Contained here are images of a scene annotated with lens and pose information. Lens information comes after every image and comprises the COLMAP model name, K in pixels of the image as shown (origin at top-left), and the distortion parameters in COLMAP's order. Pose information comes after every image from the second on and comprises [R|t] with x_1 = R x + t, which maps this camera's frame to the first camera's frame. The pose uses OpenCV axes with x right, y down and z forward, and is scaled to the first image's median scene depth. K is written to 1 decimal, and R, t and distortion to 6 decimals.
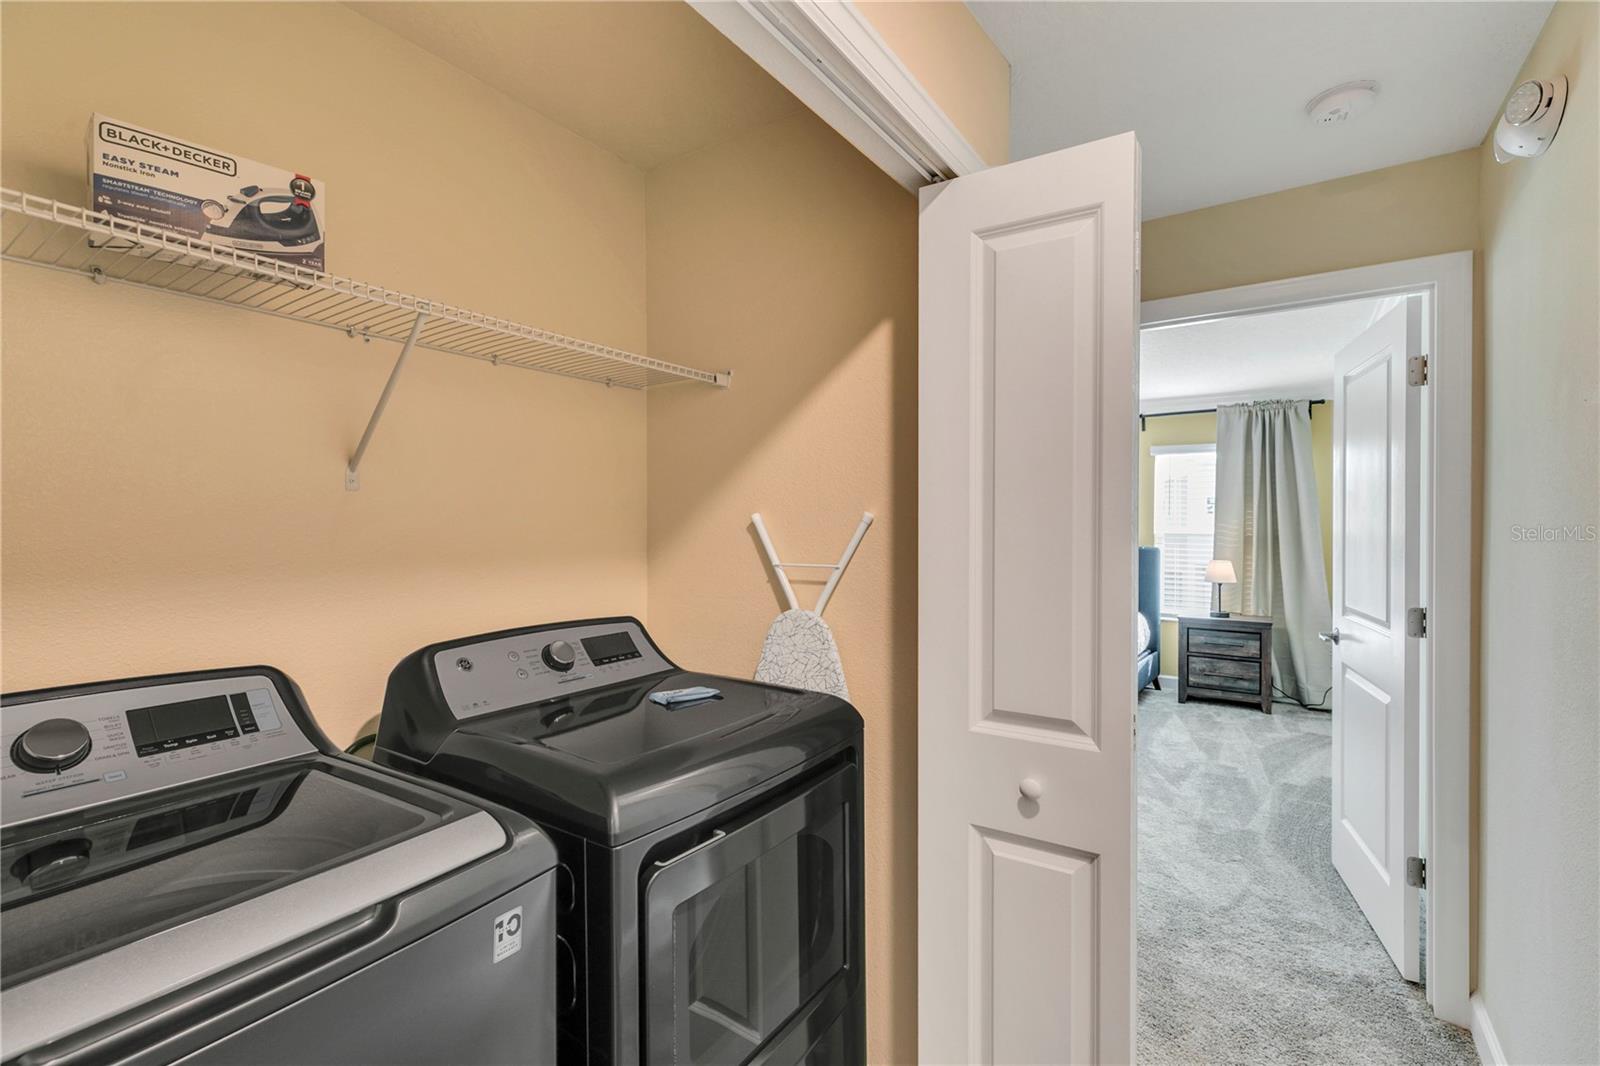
lens RADIAL K [[709.9, 0, 793.9], [0, 709.9, 529.8], [0, 0, 1]] dist [-0.000724, -0.000087]
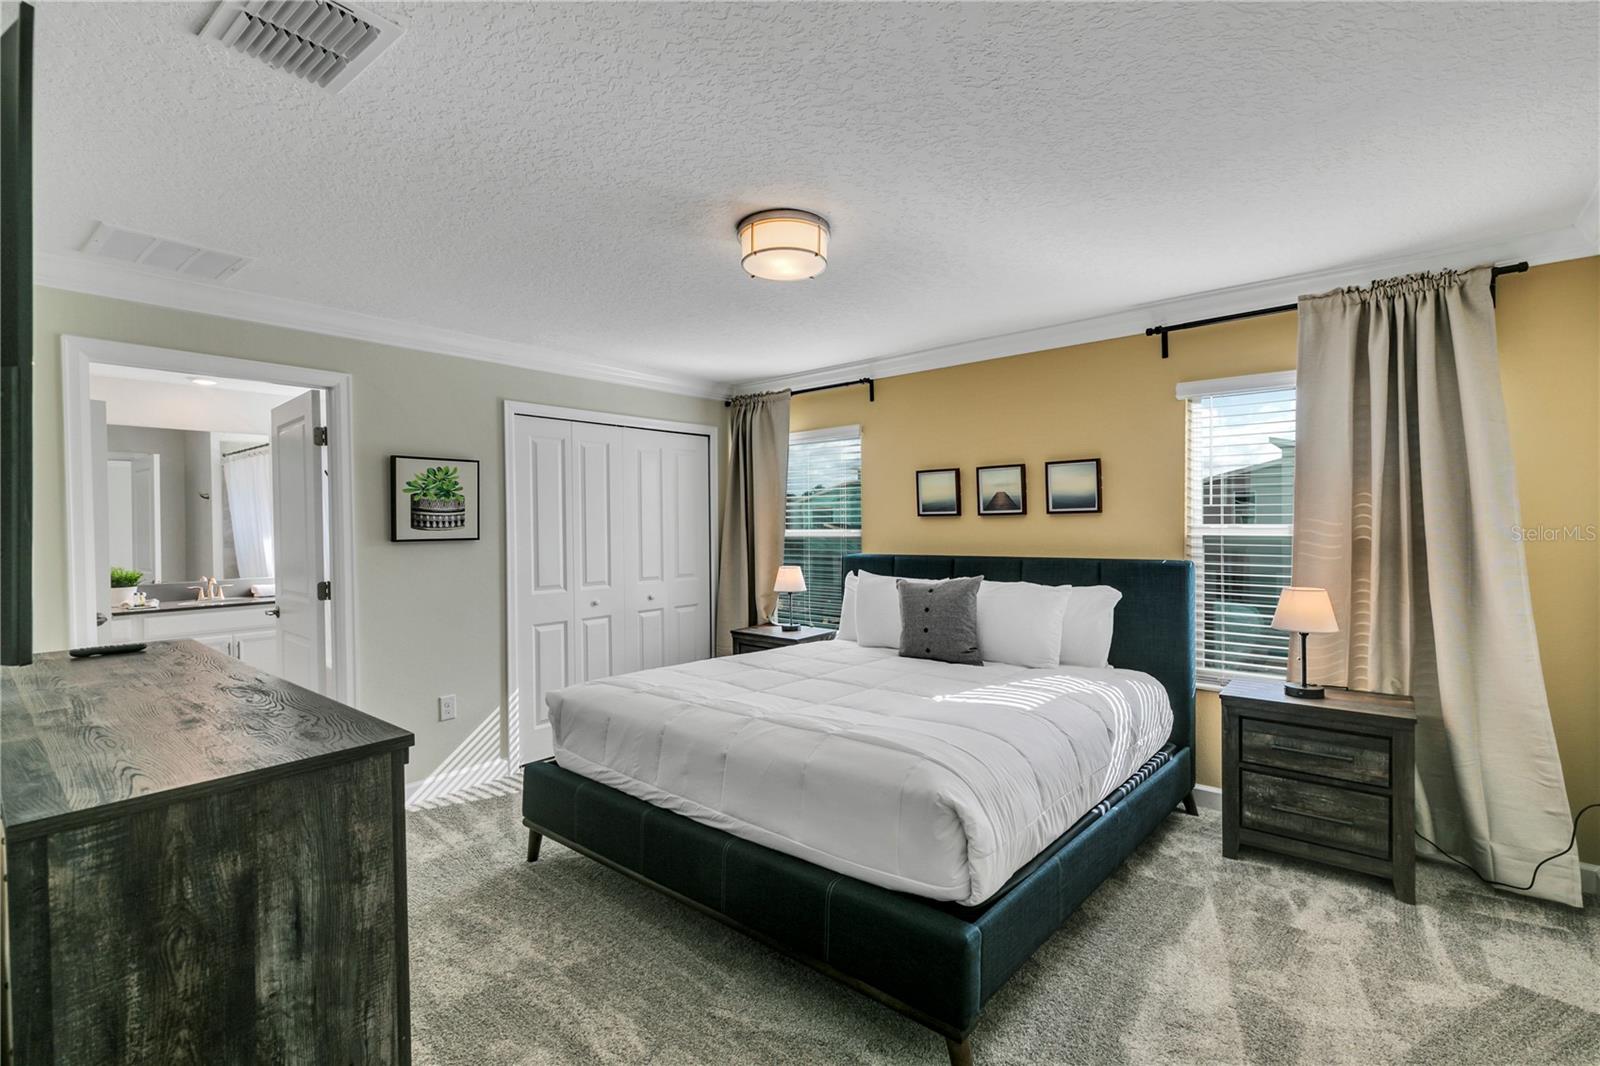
lens RADIAL K [[723.0, 0, 800.0], [0, 723.0, 533.0], [0, 0, 1]] dist [0.007208, -0.000330]
pose [[0.996226, -0.012988, -0.085818, 0.279230], [0.013920, 0.999850, 0.010270, -0.008170], [0.085672, -0.011425, 0.996258, 0.439844]]
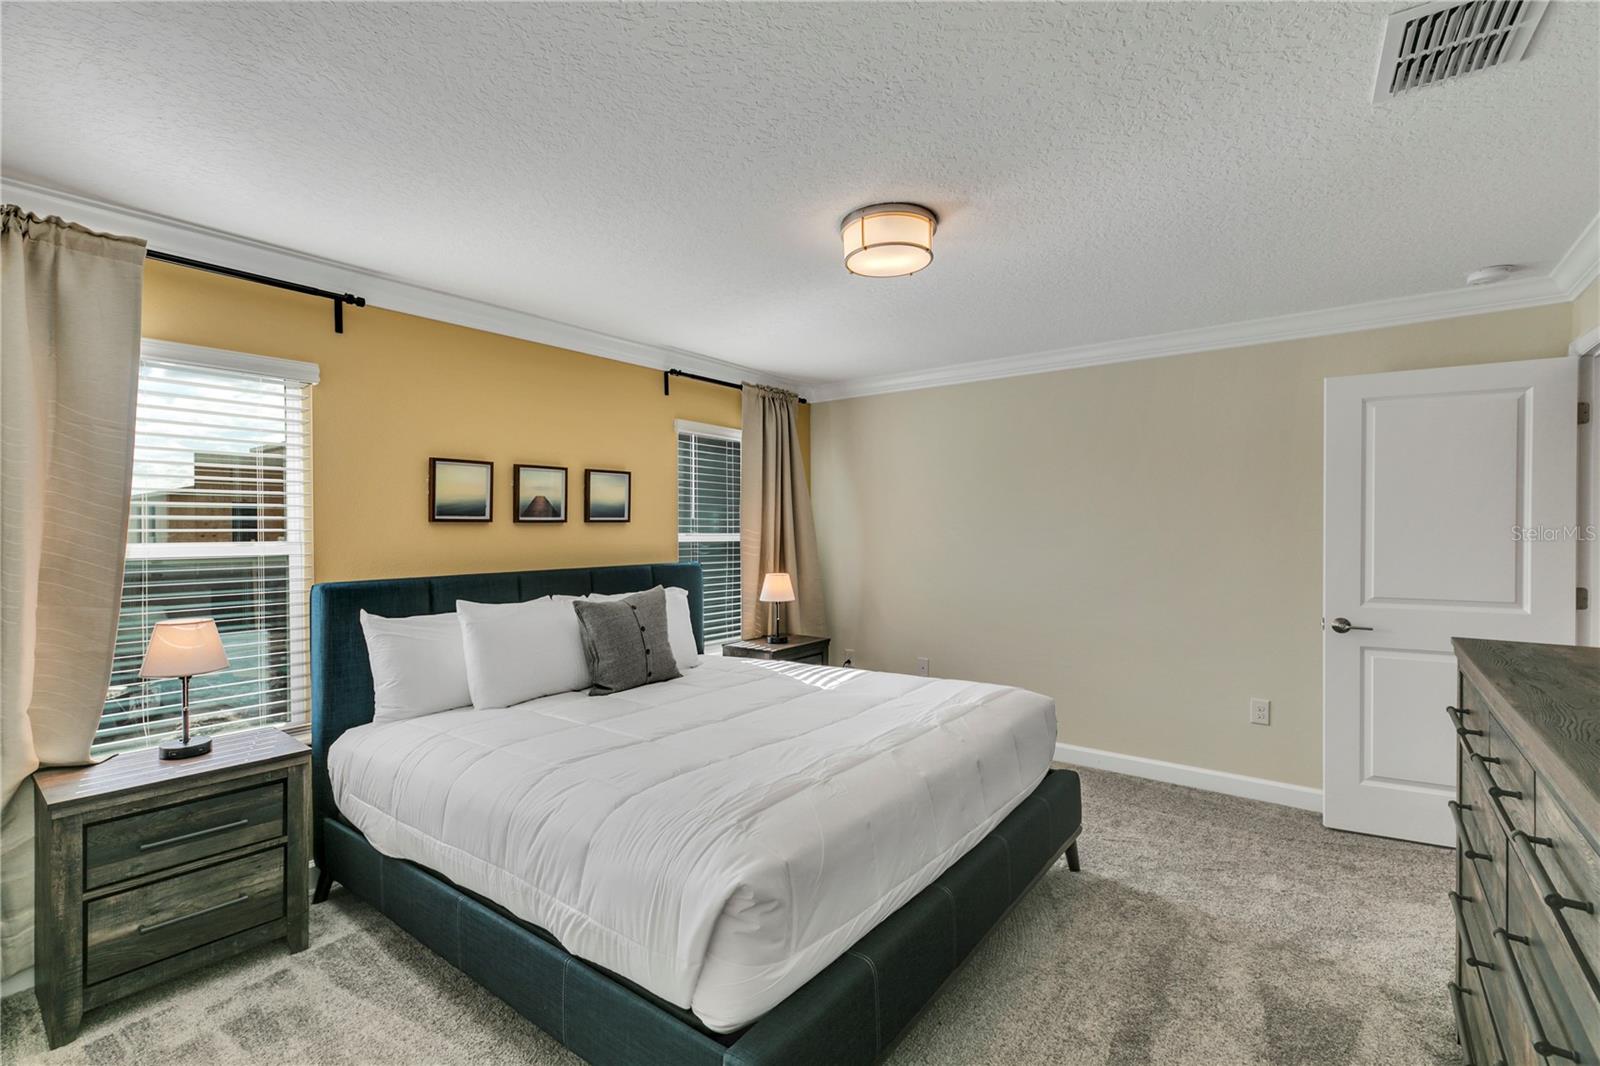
lens RADIAL K [[723.0, 0, 800.0], [0, 723.0, 533.0], [0, 0, 1]] dist [0.007208, -0.000330]
pose [[0.031520, -0.003983, 0.999495, -0.224167], [0.013722, 0.999900, 0.003552, -0.005662], [-0.999409, 0.013603, 0.031572, 0.951189]]
